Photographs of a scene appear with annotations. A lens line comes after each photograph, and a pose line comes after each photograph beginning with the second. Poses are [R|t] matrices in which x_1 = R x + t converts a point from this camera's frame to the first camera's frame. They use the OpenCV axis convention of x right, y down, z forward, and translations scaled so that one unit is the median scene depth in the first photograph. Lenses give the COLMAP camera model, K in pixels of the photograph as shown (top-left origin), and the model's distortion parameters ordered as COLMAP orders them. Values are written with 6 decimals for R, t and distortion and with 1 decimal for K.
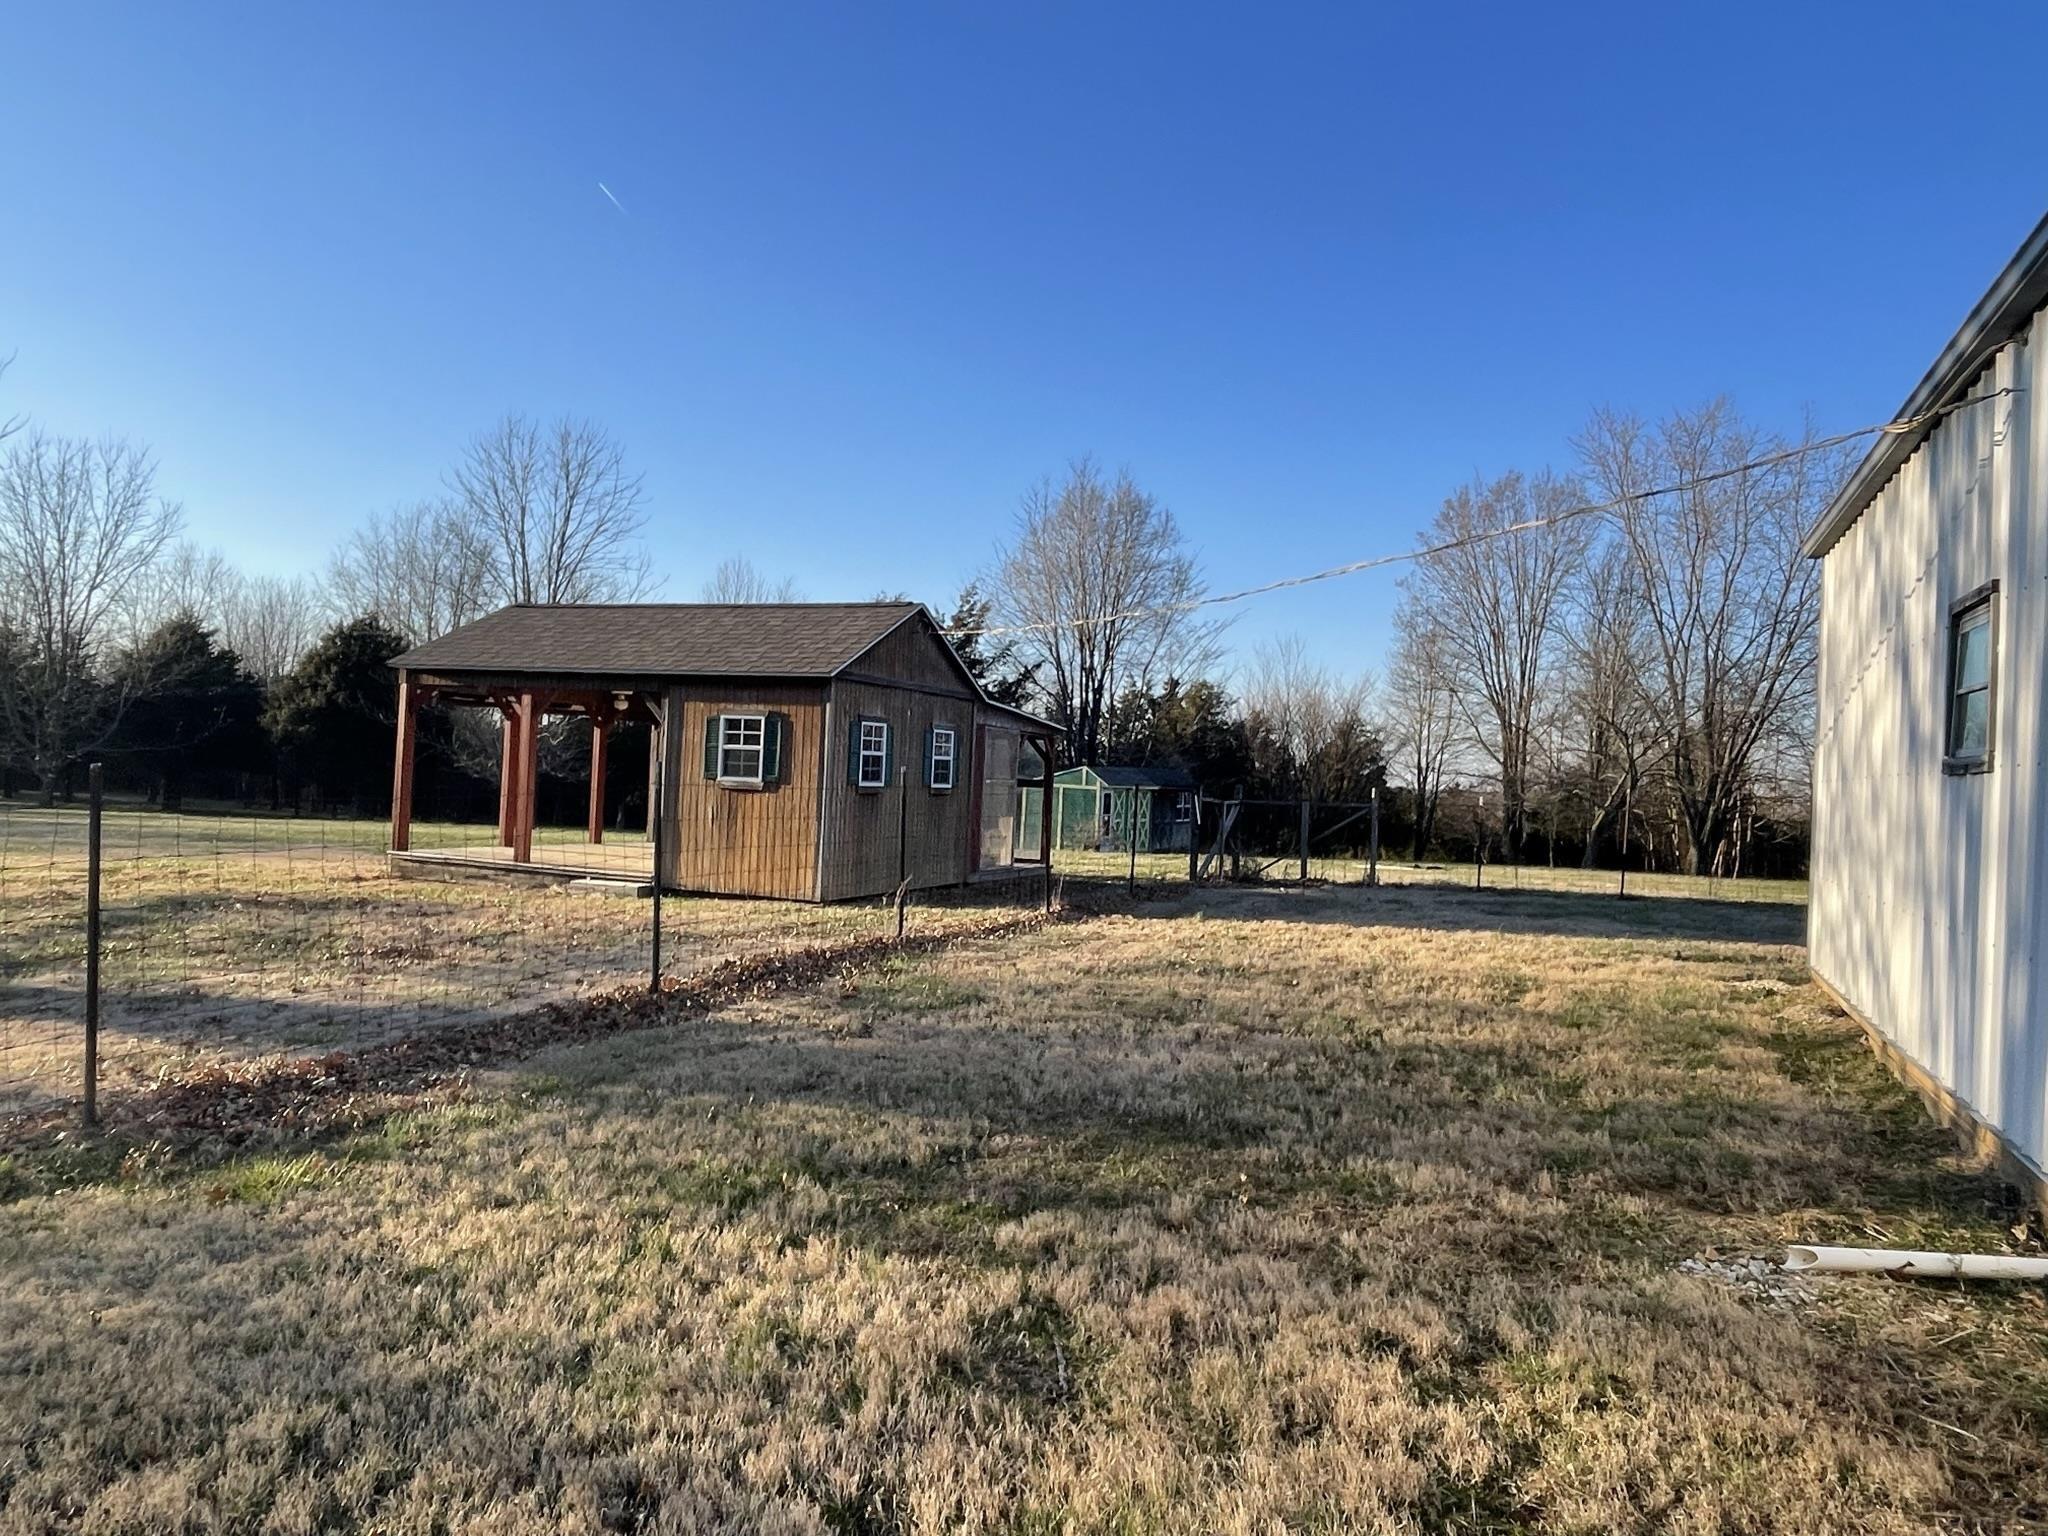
lens RADIAL K [[1349.2, 0, 1016.2], [0, 1349.2, 757.8], [0, 0, 1]] dist [0.007666, -0.011081]
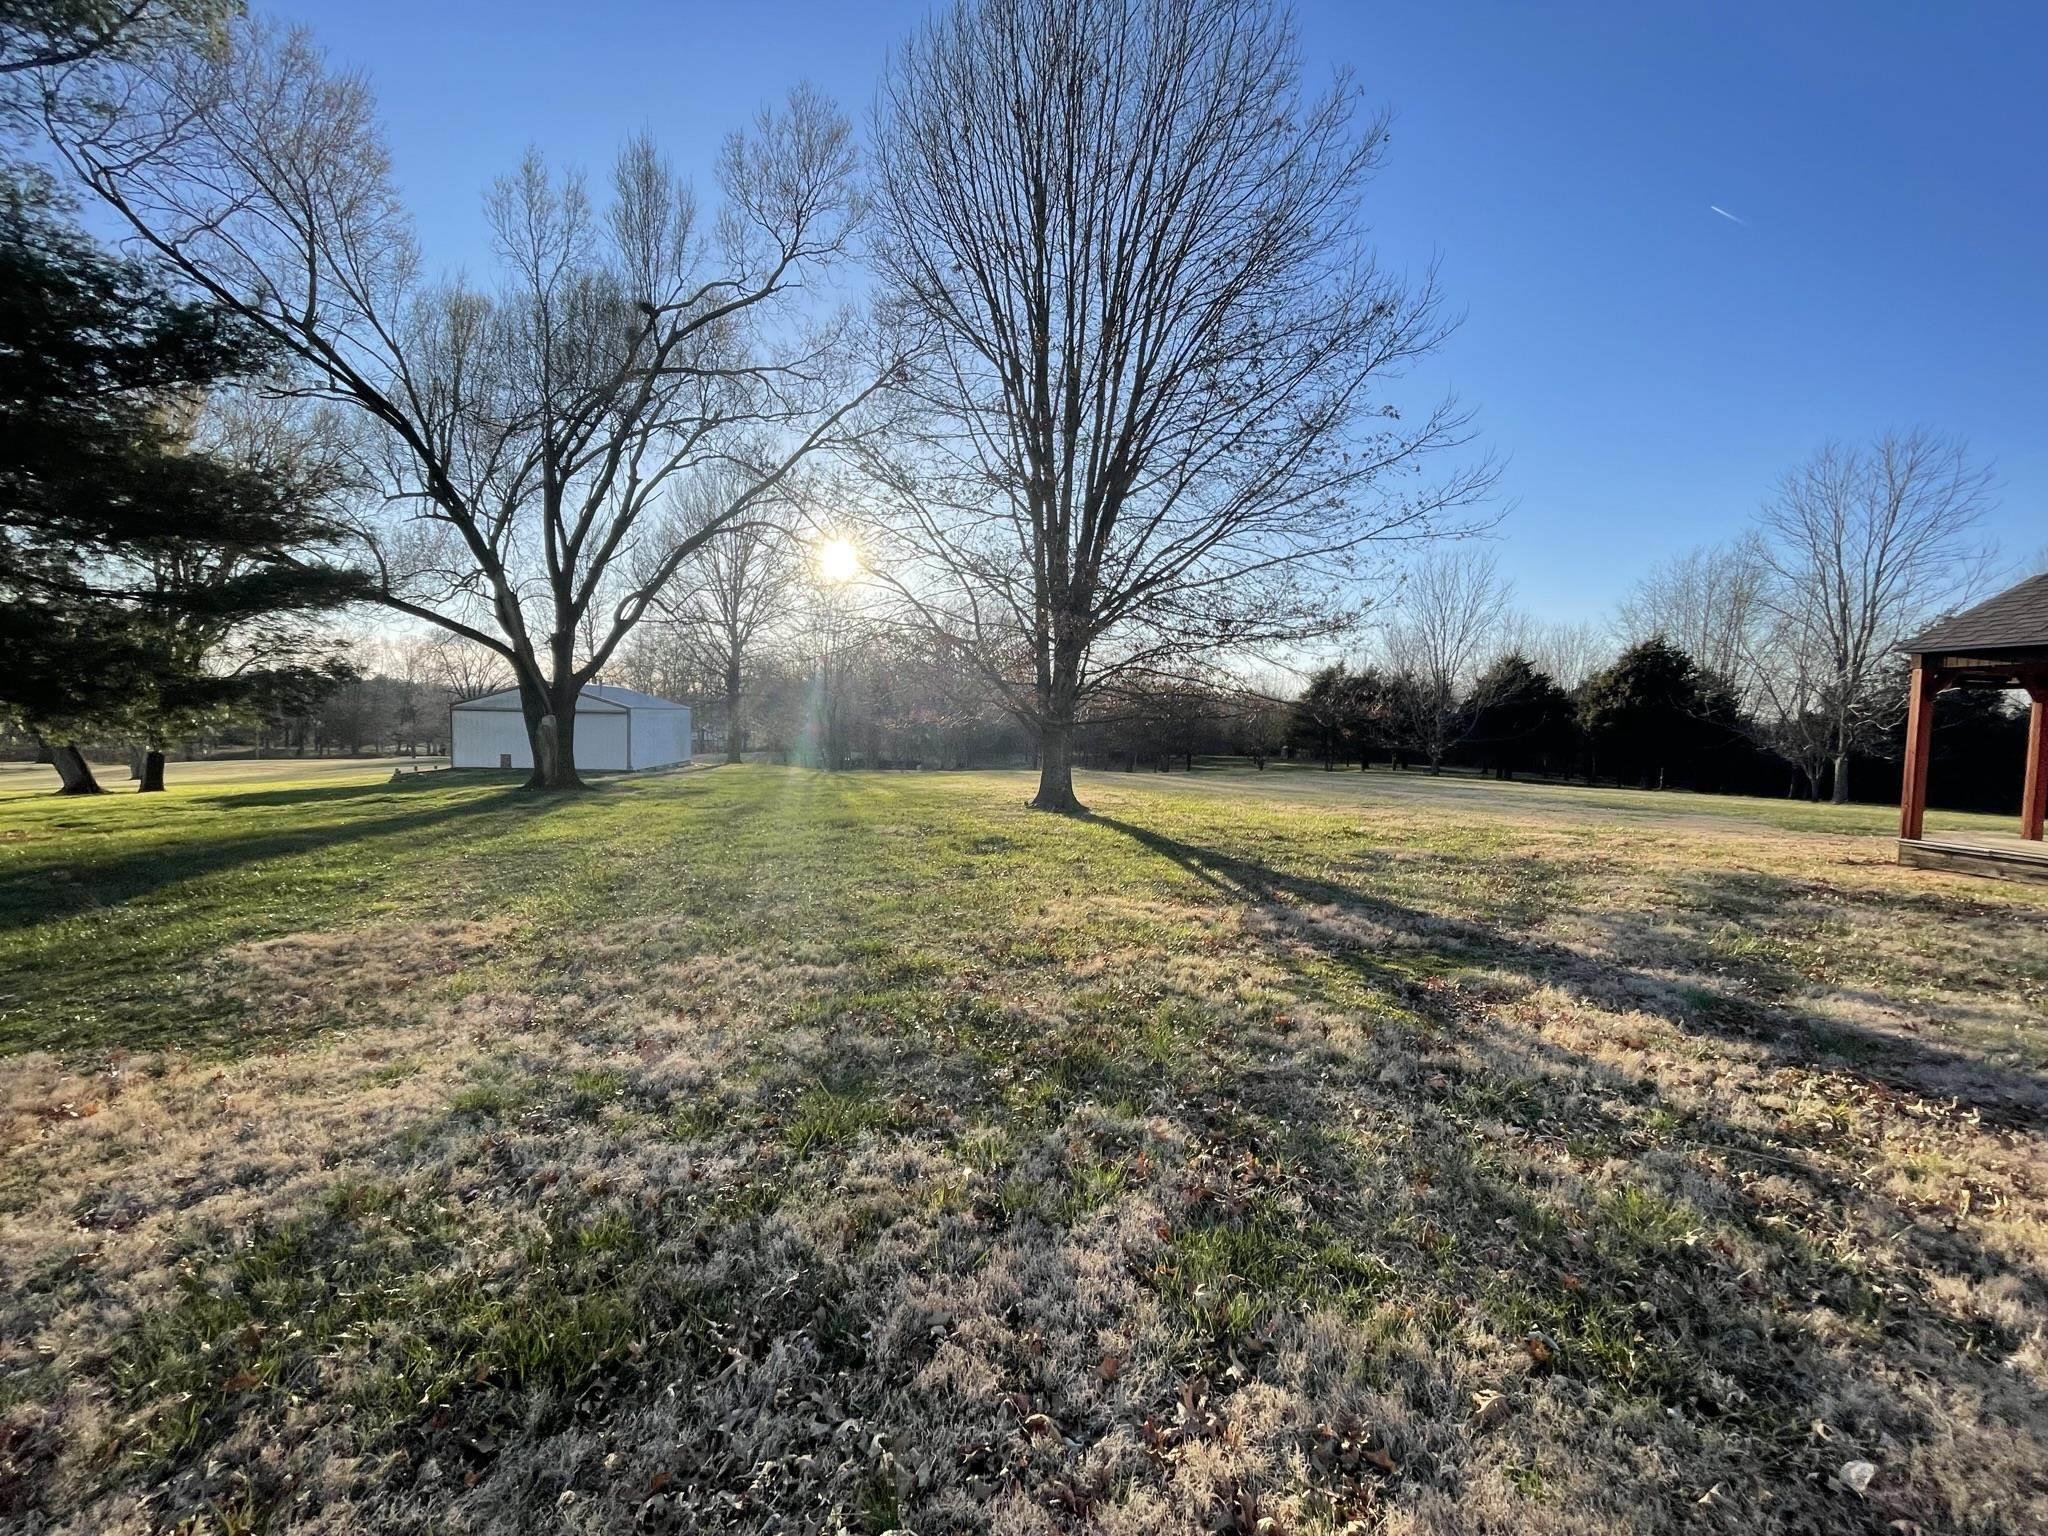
lens RADIAL K [[825.6, 0, 1015.4], [0, 825.6, 771.7], [0, 0, 1]] dist [-0.001967, -0.001533]
pose [[0.495474, 0.016887, -0.868459, -0.277015], [0.011245, 0.999603, 0.025852, -0.003375], [0.868550, -0.022575, 0.495087, 0.143823]]
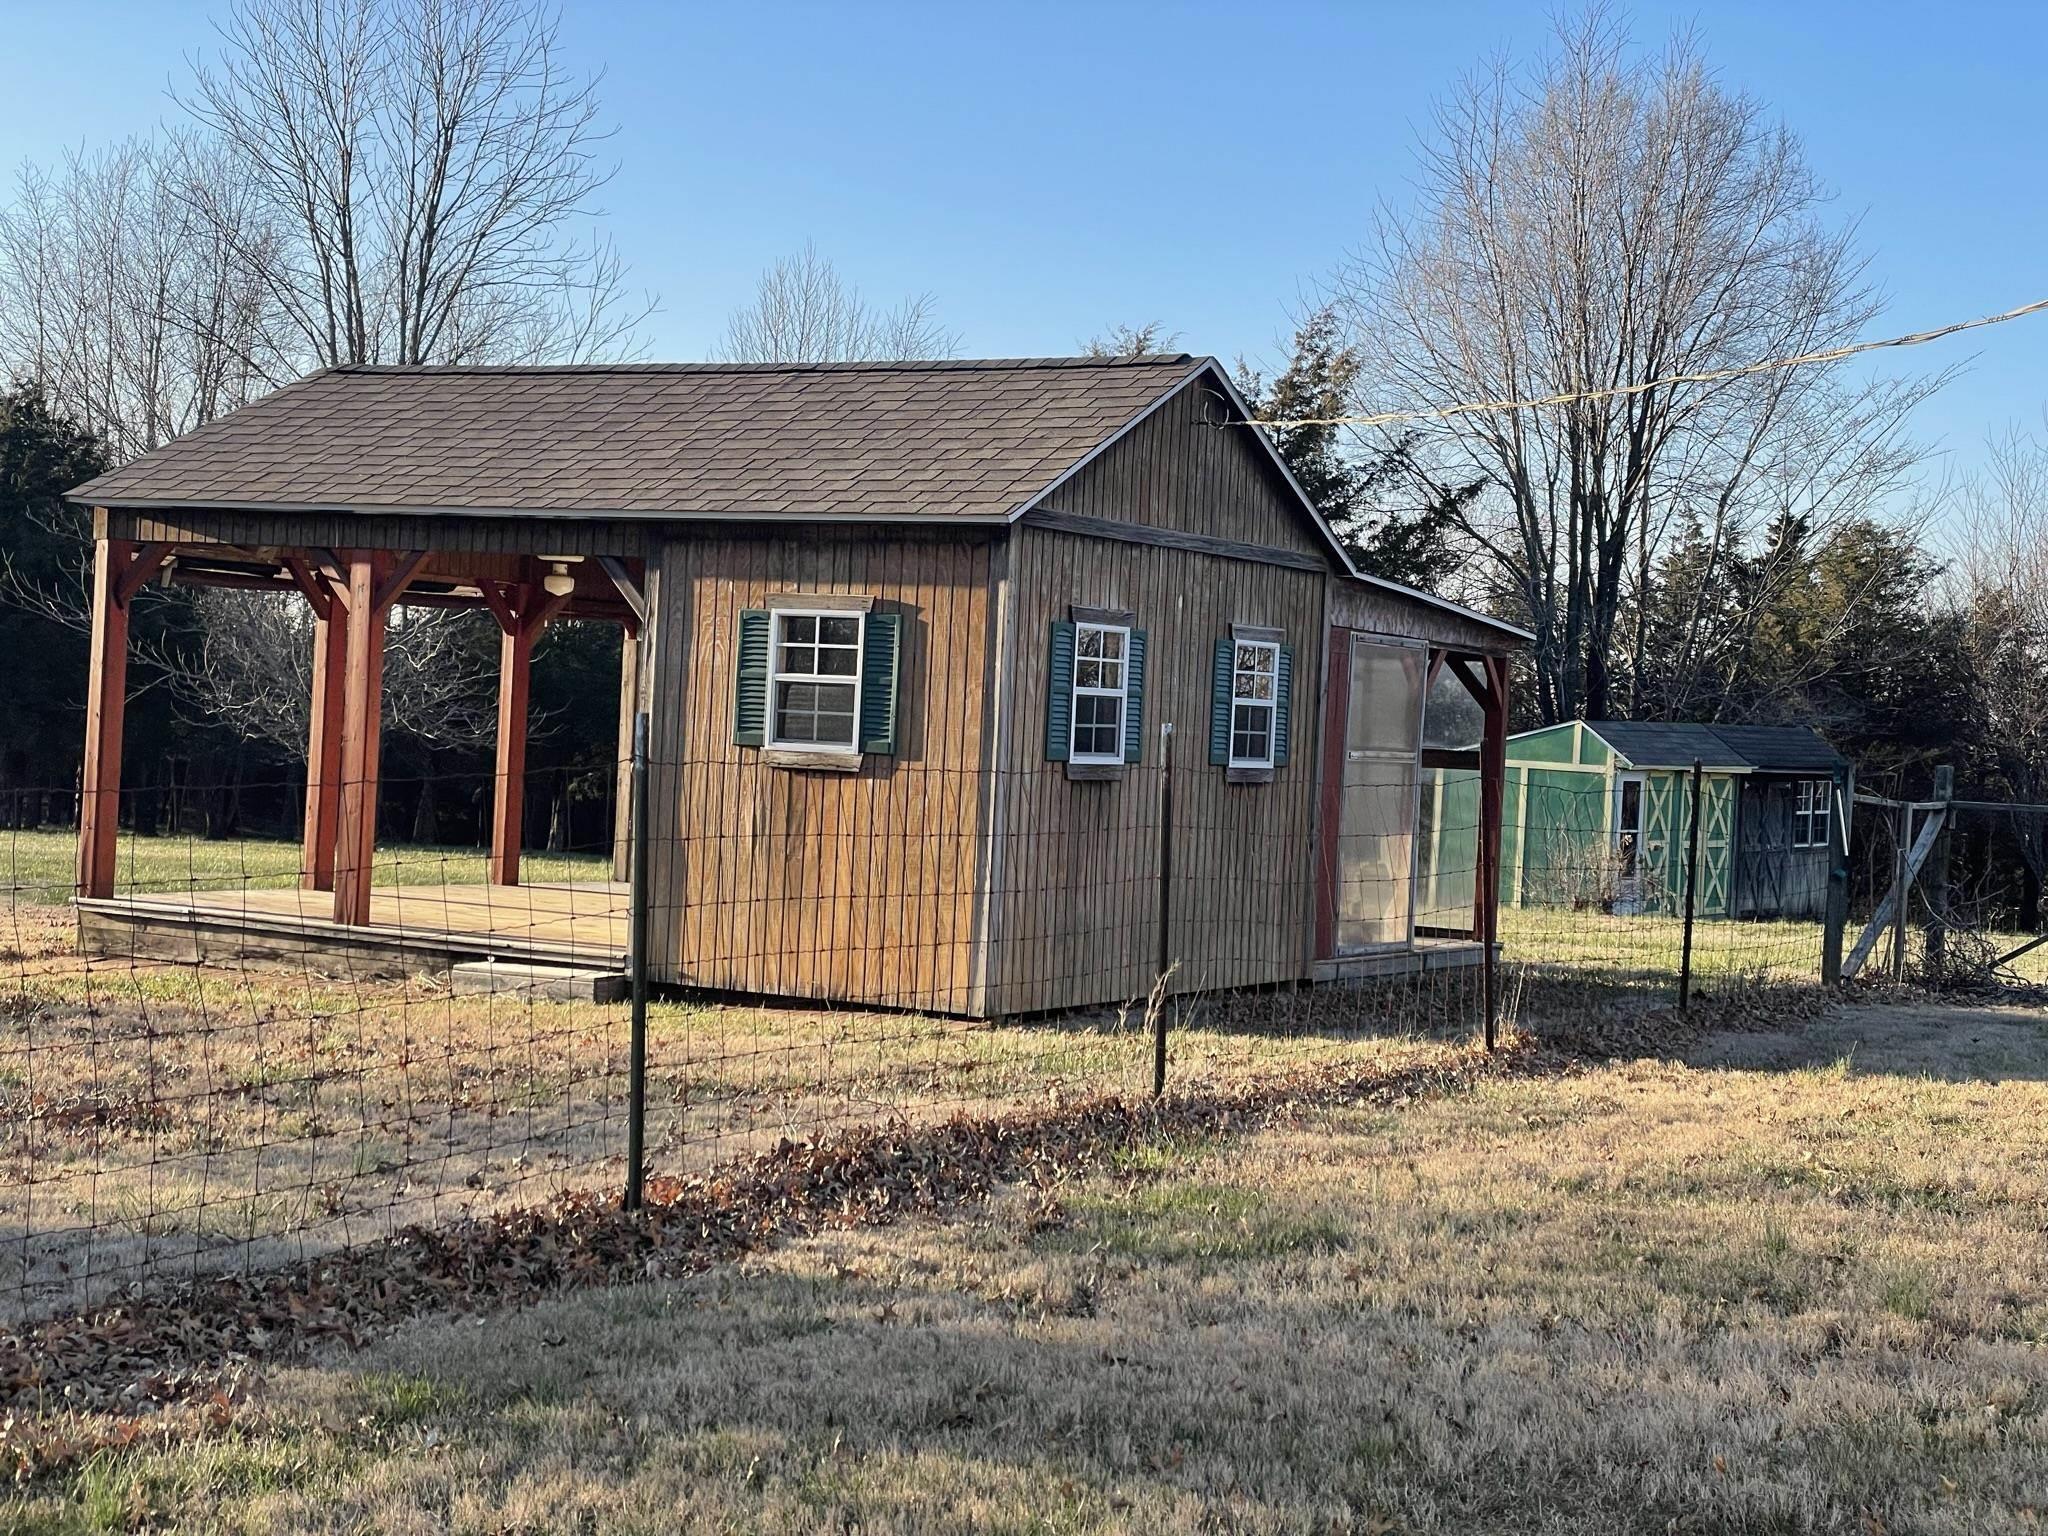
lens RADIAL K [[3017.6, 0, 1019.3], [0, 3017.6, 759.5], [0, 0, 1]] dist [0.135071, 0.000000]
pose [[0.991185, 0.004464, -0.132408, 0.001109], [-0.001764, 0.999788, 0.020499, -0.001235], [0.132471, -0.020085, 0.990983, -0.008027]]
